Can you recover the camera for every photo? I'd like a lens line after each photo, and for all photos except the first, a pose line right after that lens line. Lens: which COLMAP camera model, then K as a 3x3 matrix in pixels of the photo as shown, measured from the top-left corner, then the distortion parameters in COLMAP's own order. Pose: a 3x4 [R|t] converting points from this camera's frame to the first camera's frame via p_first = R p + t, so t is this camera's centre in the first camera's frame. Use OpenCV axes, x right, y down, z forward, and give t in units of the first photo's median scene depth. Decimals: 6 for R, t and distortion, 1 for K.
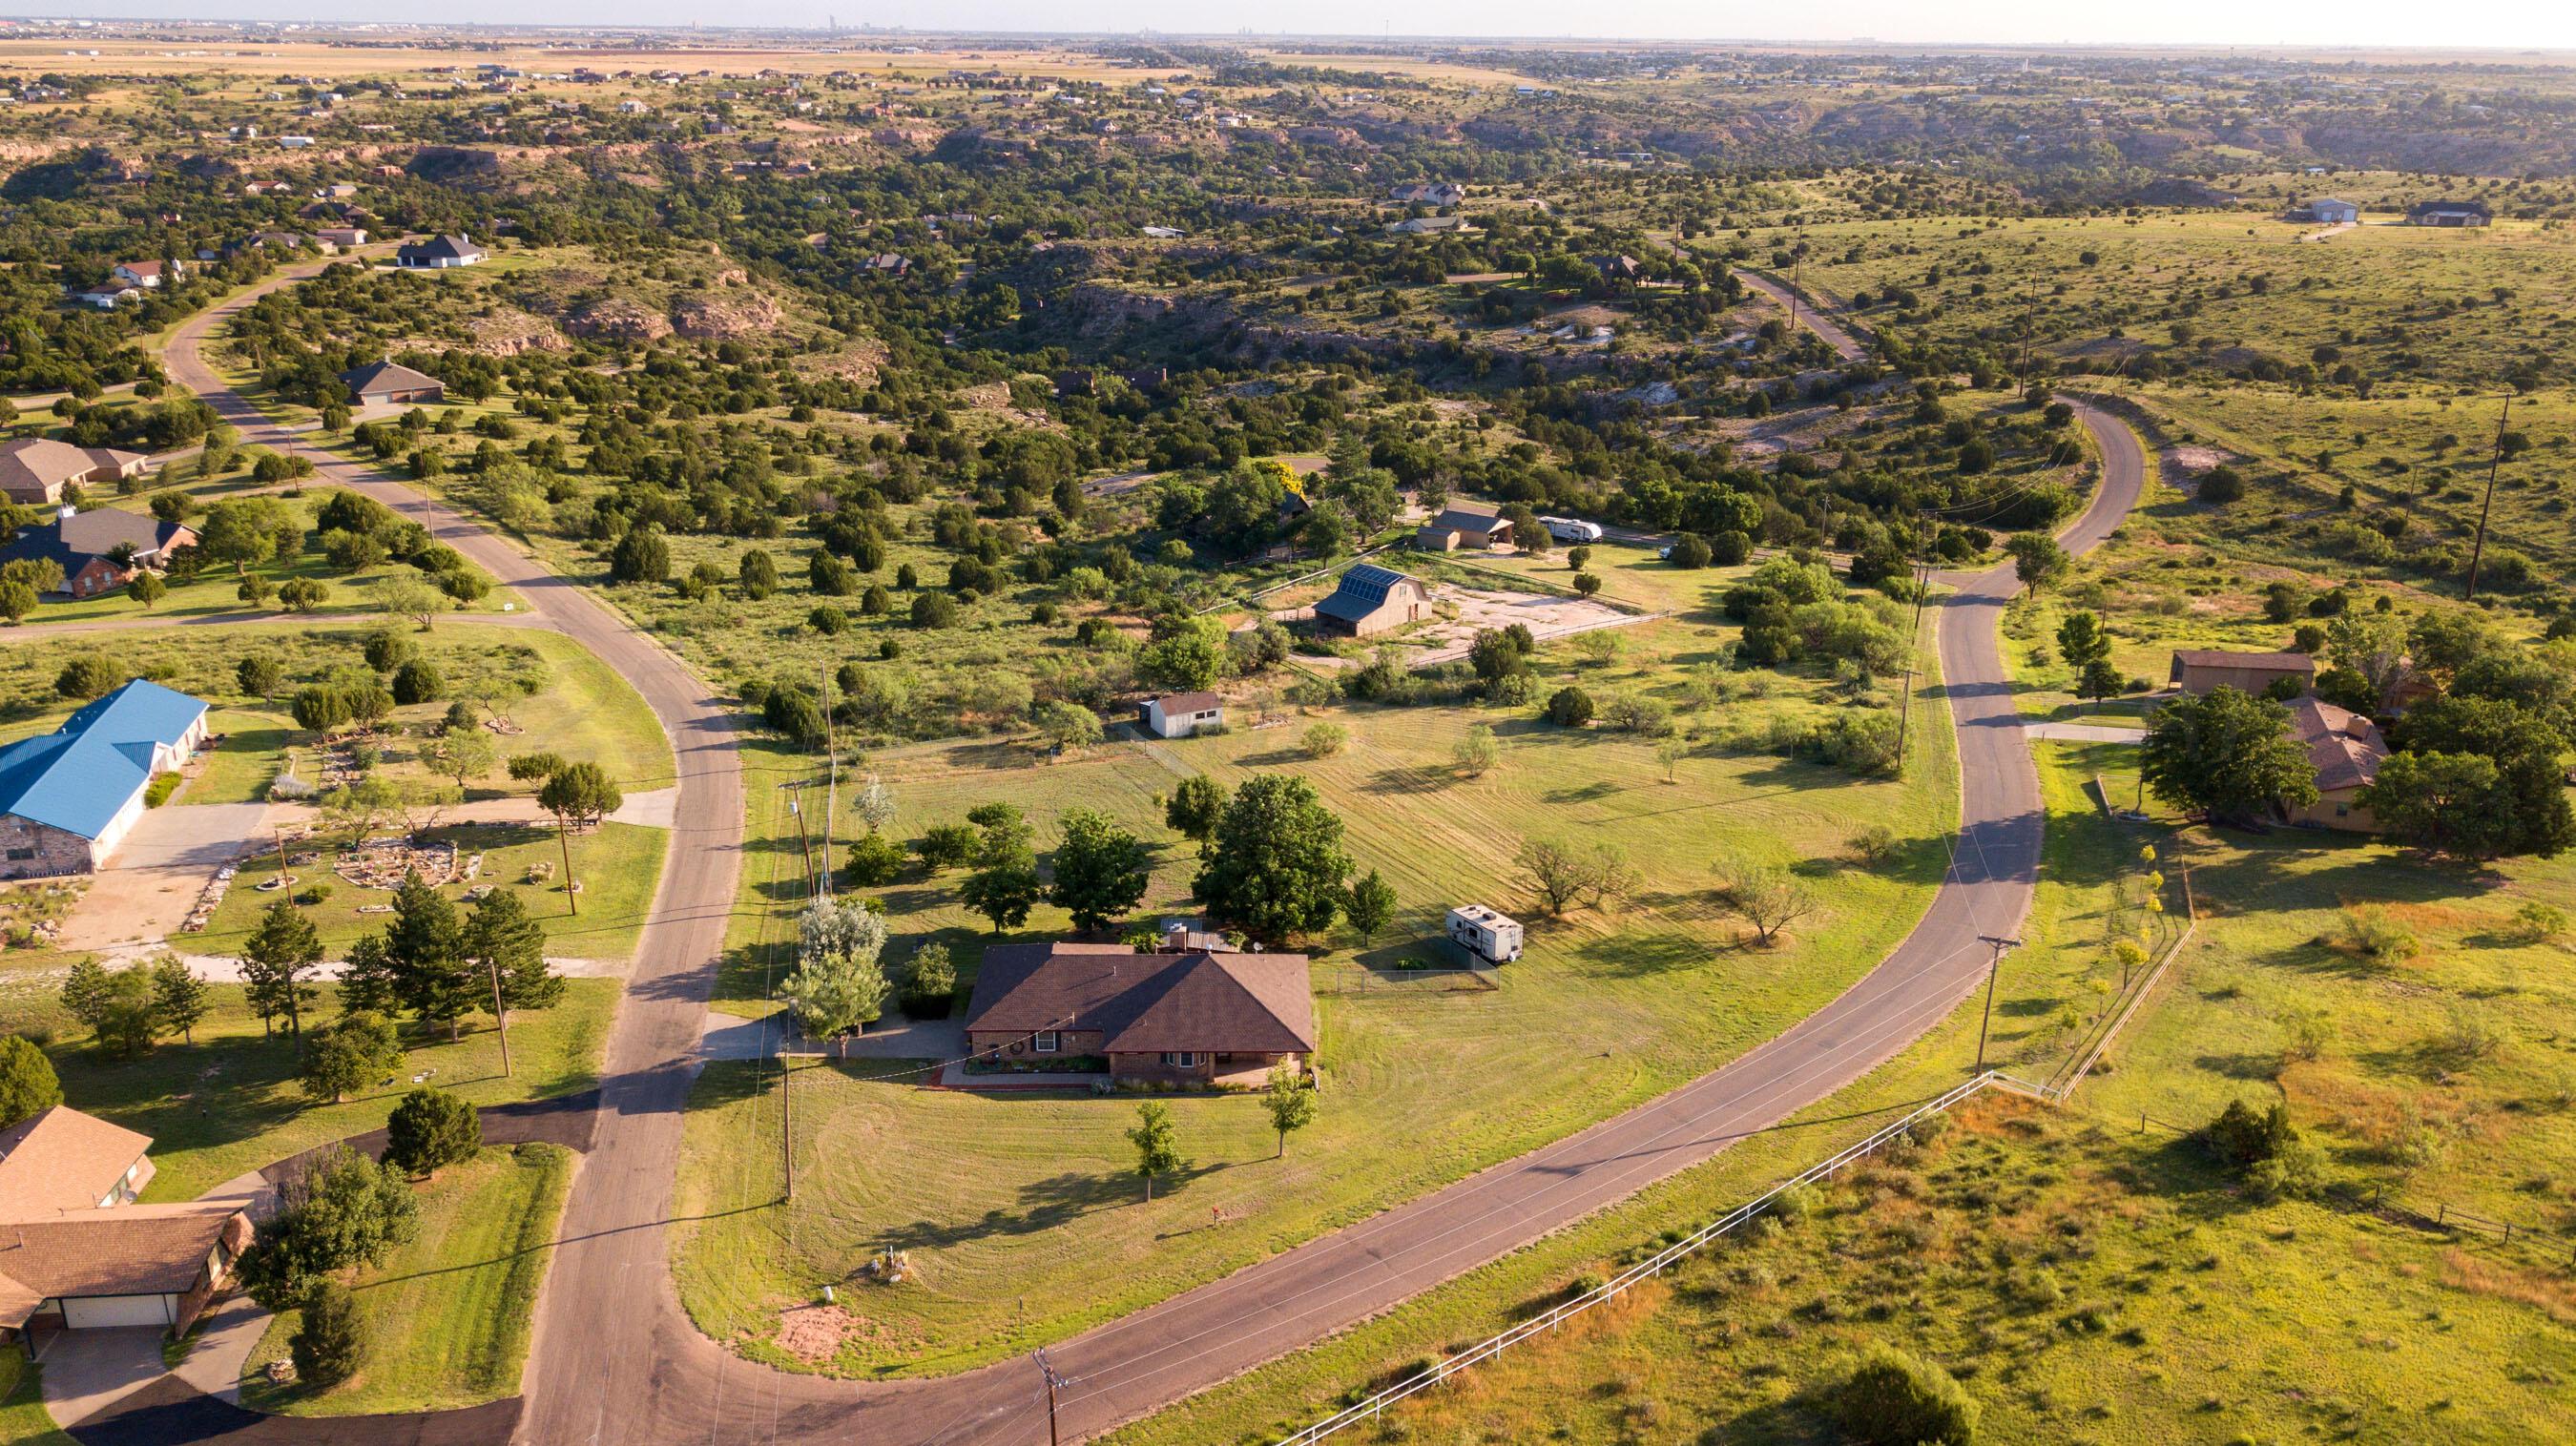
lens RADIAL K [[1979.6, 0, 1283.5], [0, 1979.6, 715.0], [0, 0, 1]] dist [0.006046, 0.003332]
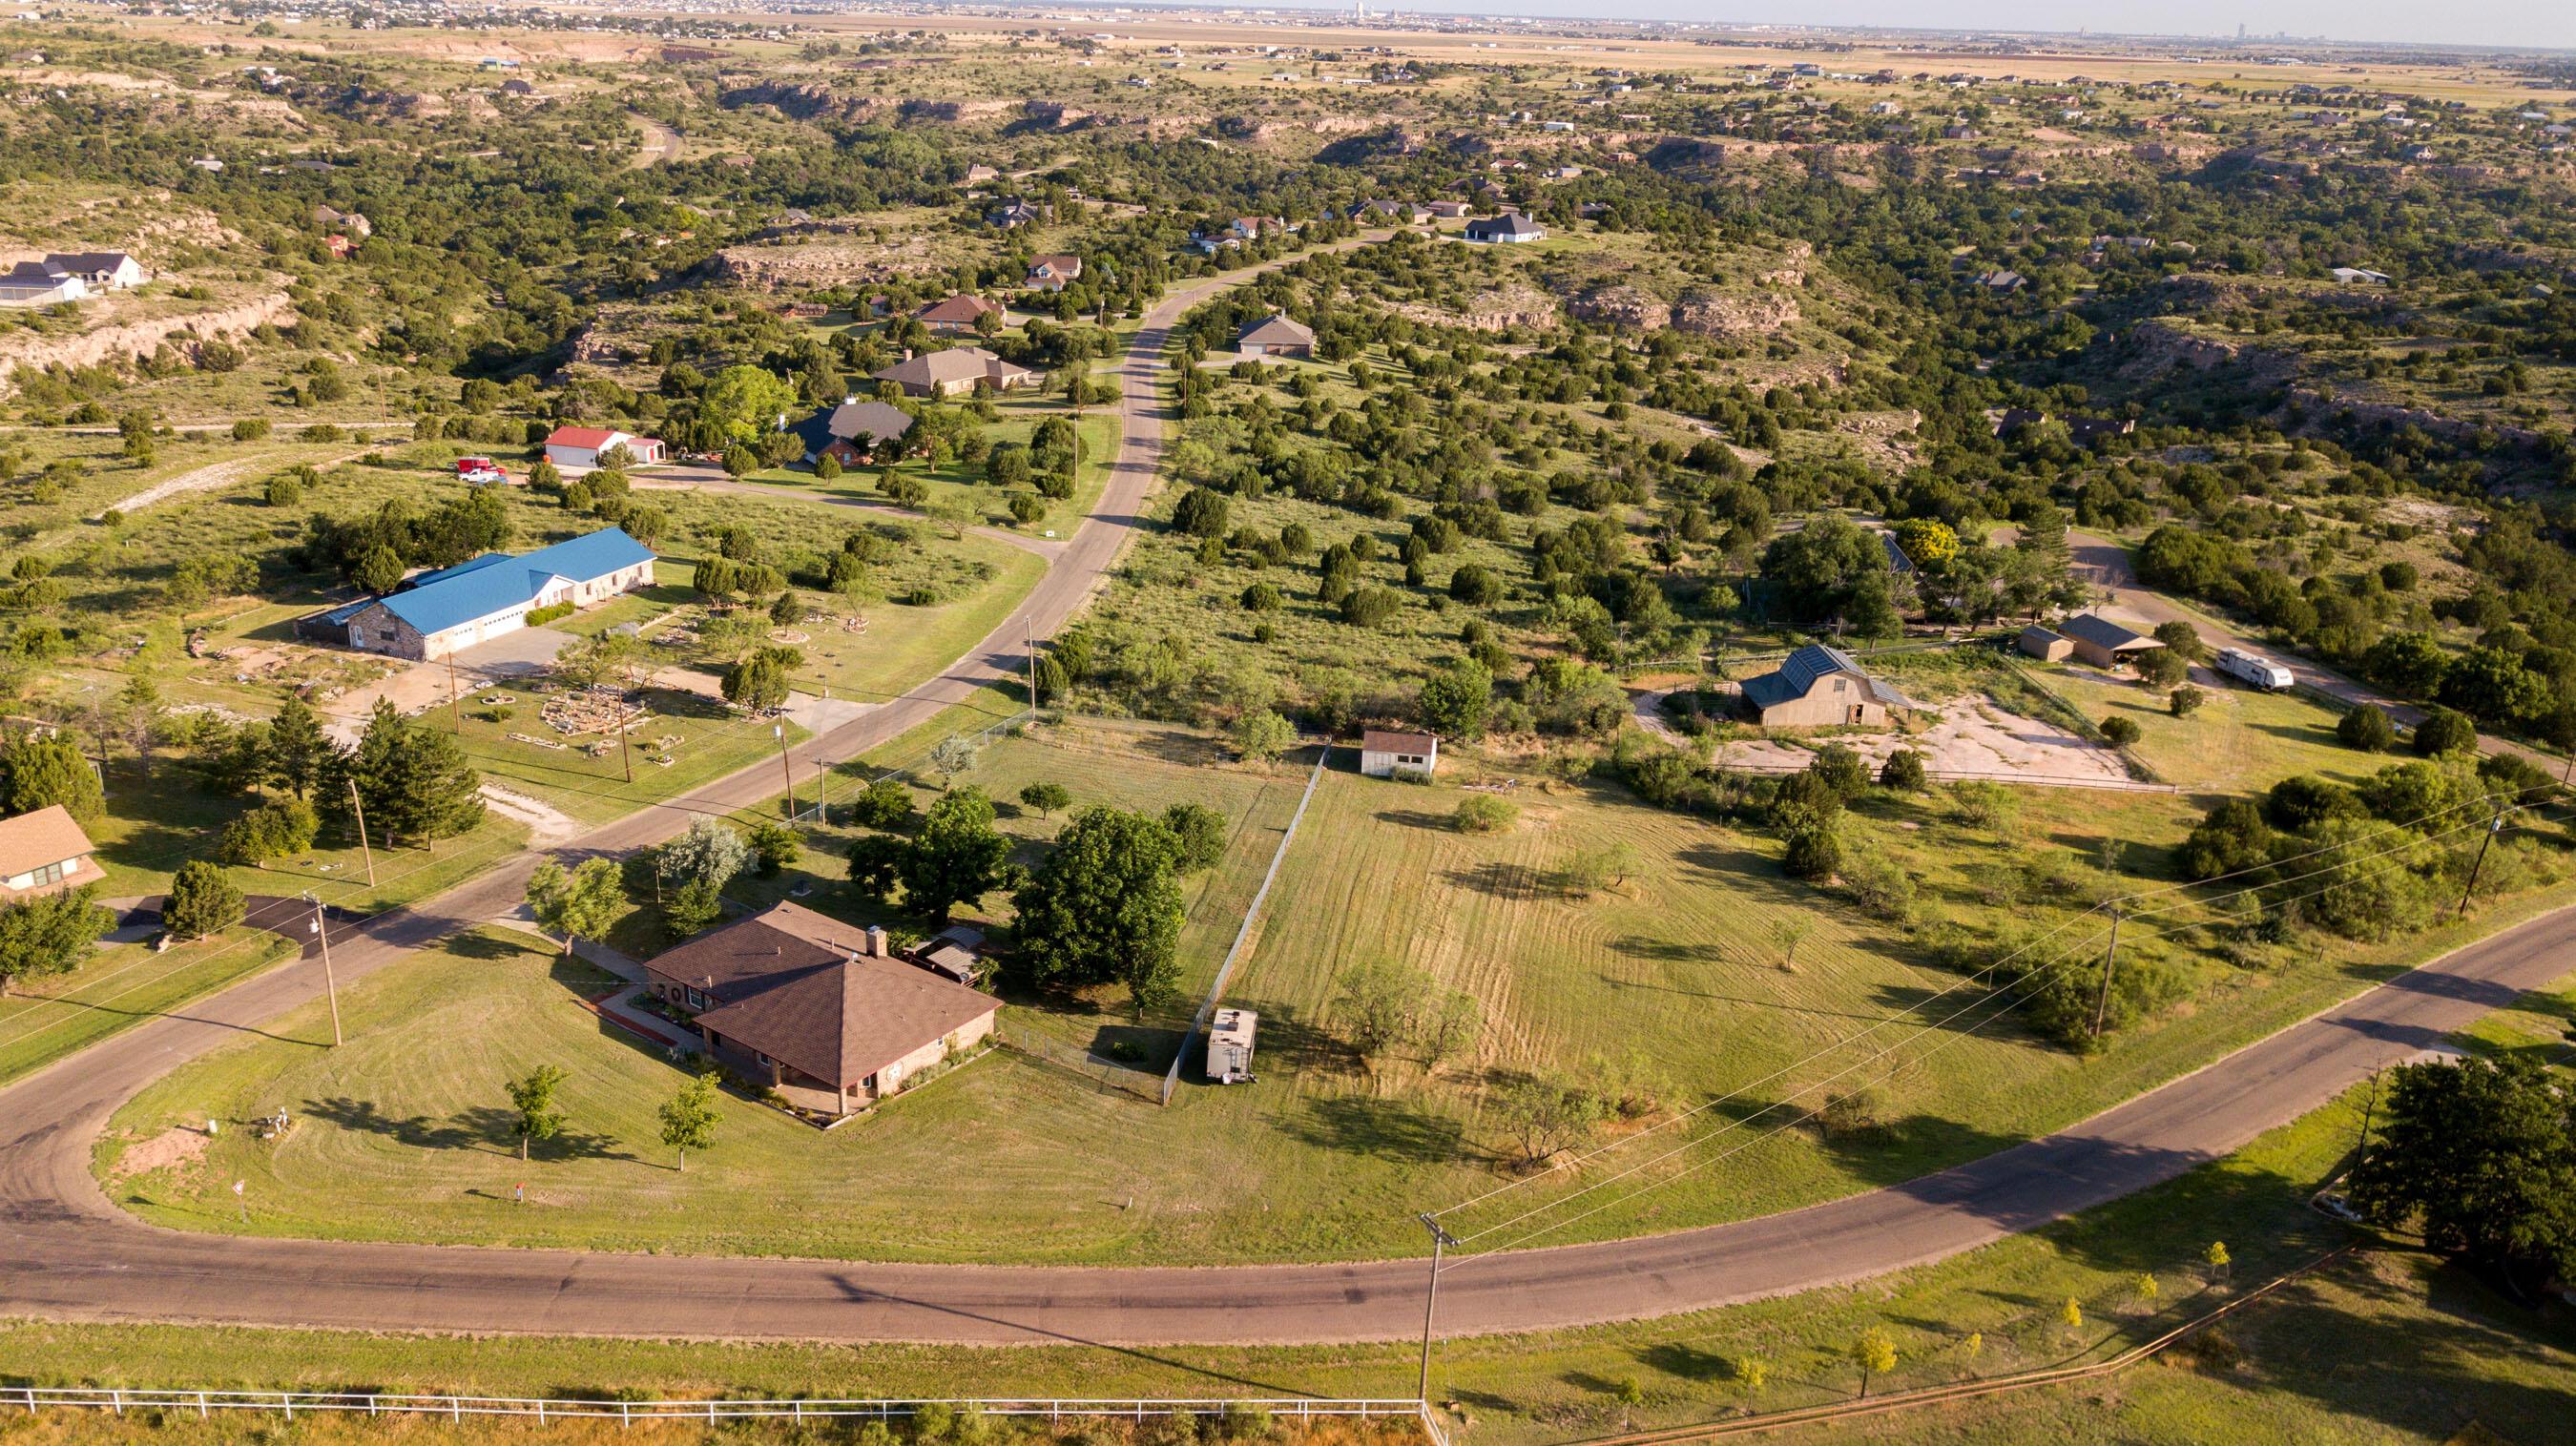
lens RADIAL K [[1979.6, 0, 1288.4], [0, 1979.6, 732.6], [0, 0, 1]] dist [0.006046, 0.003332]
pose [[0.799721, 0.218569, -0.559172, 0.324218], [-0.215447, 0.973819, 0.072516, -0.050686], [0.560382, 0.062479, 0.825874, 0.165997]]
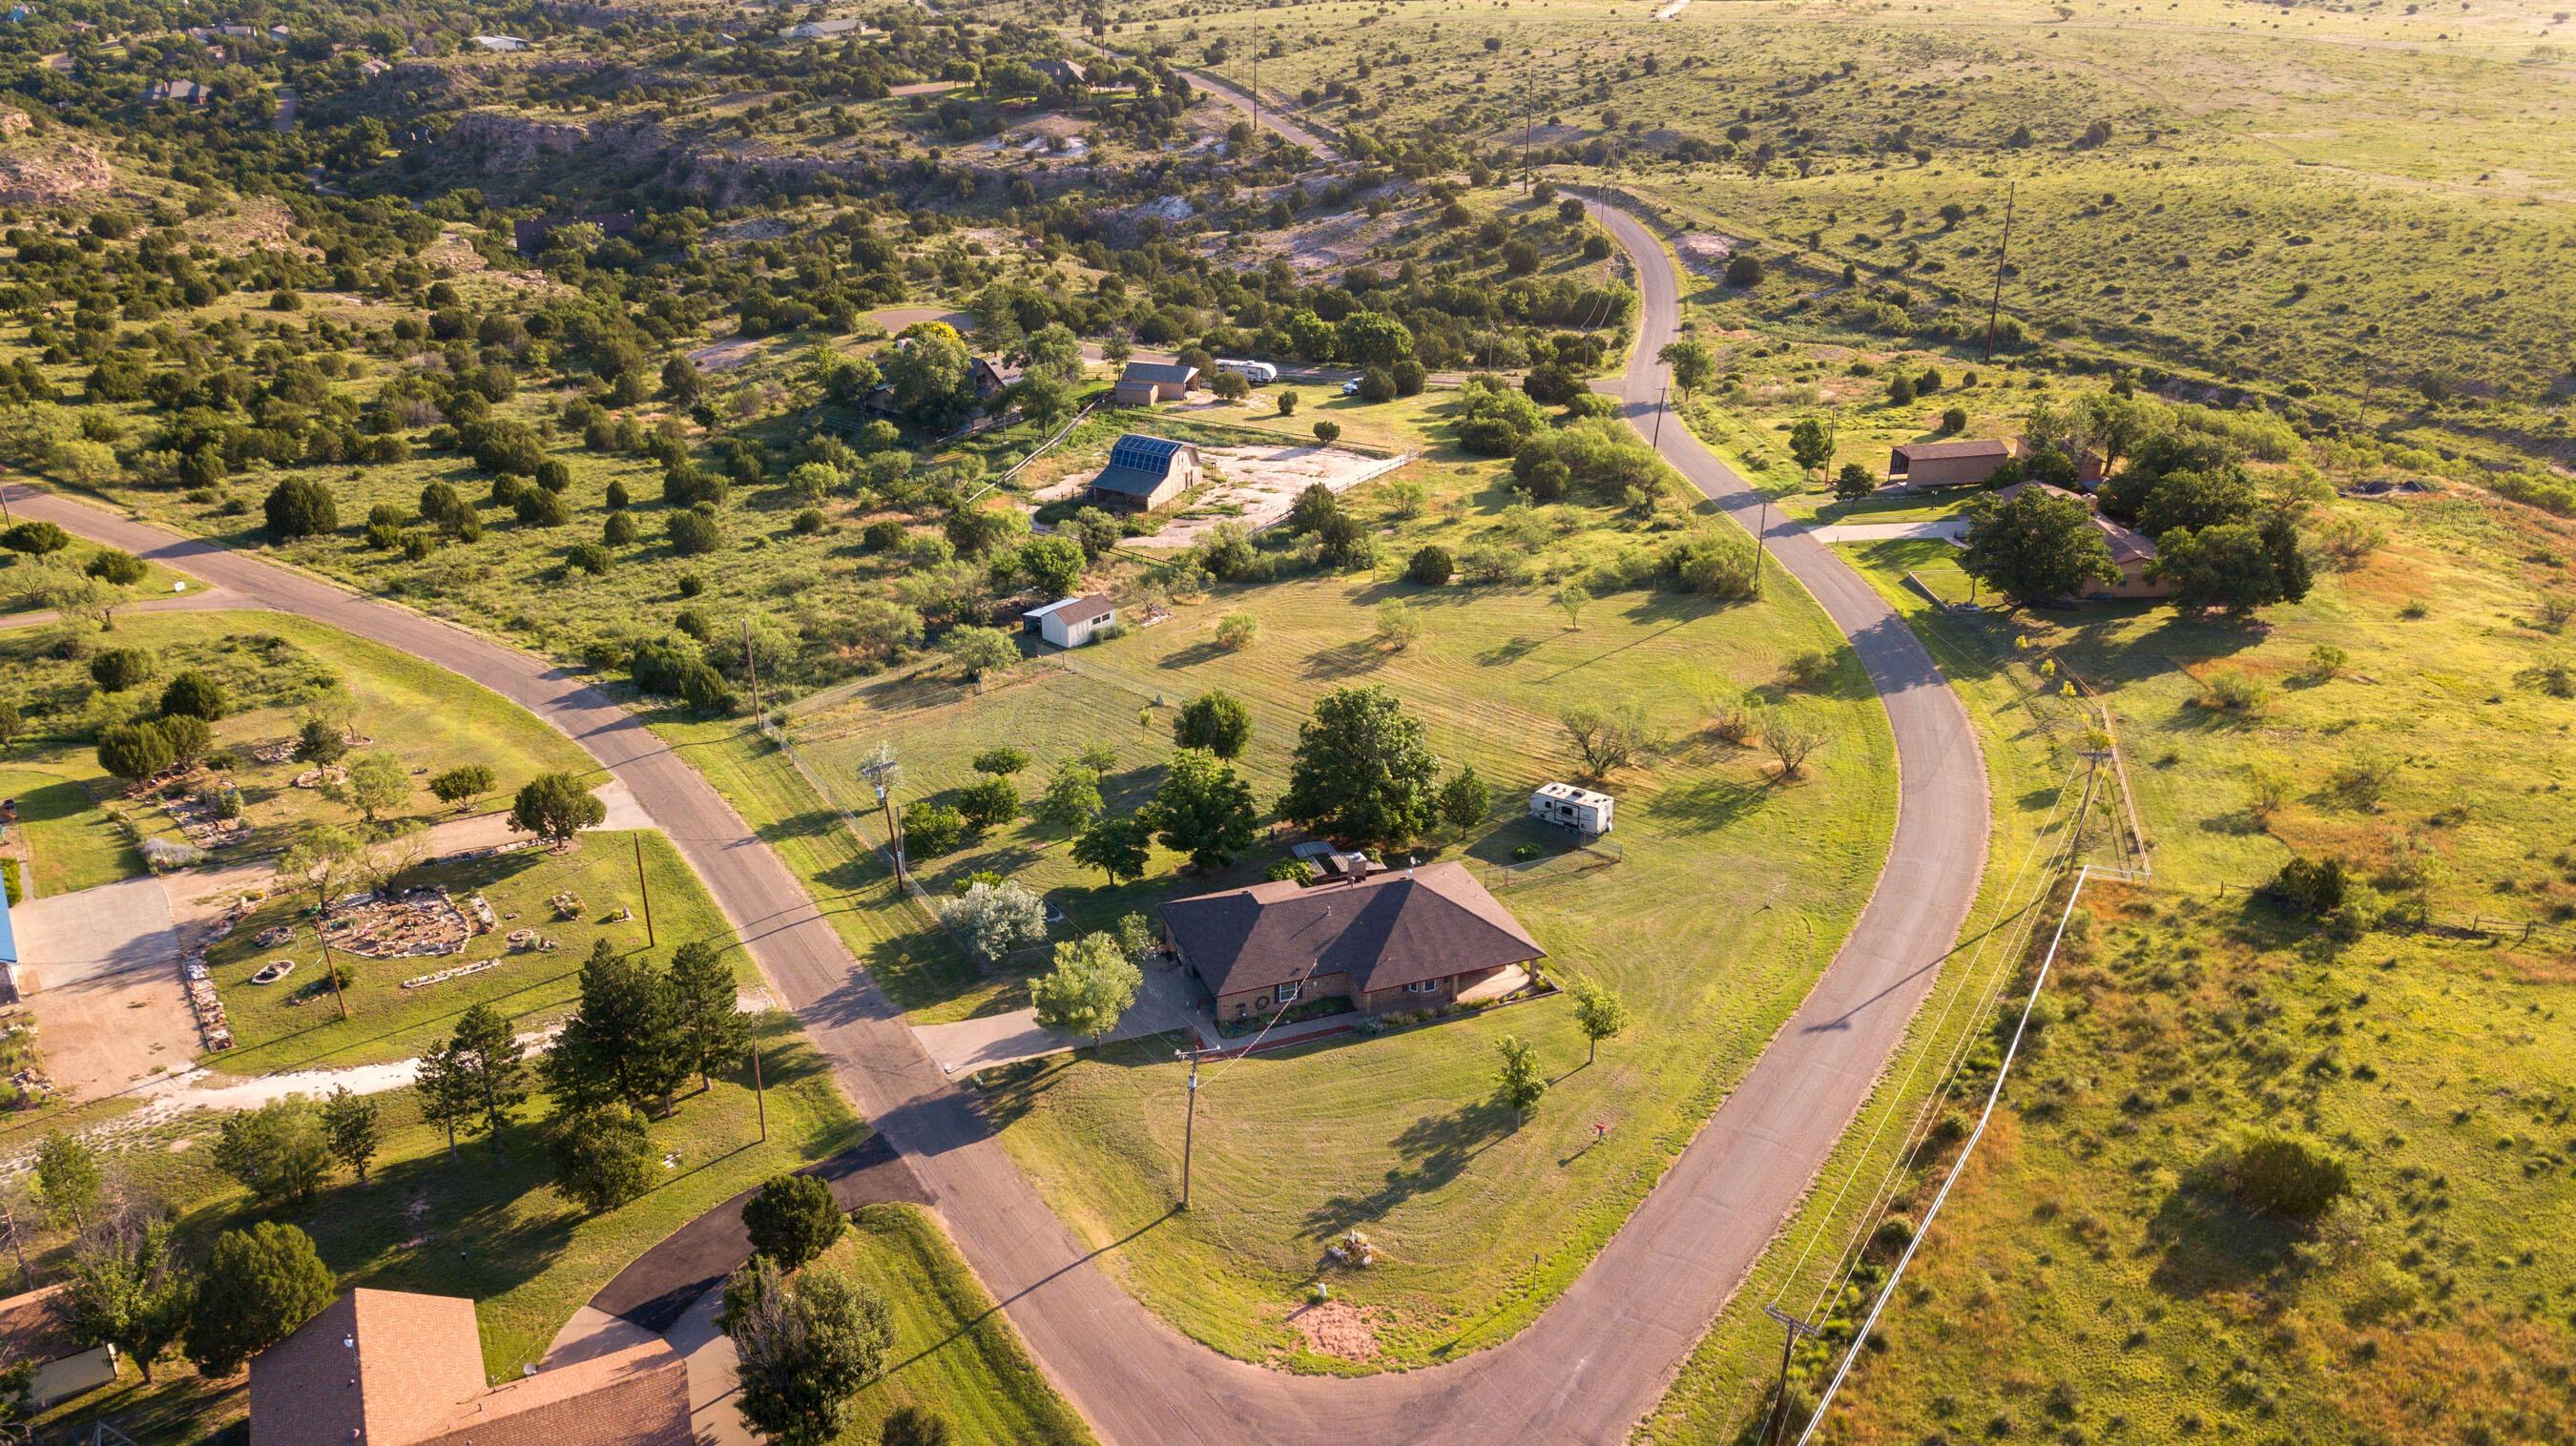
lens RADIAL K [[1979.6, 0, 1282.7], [0, 1979.6, 724.3], [0, 0, 1]] dist [0.006046, 0.003332]
pose [[0.936977, -0.146420, 0.317232, -0.210264], [0.110894, 0.985634, 0.127387, -0.048440], [-0.331326, -0.084180, 0.939753, 0.034903]]
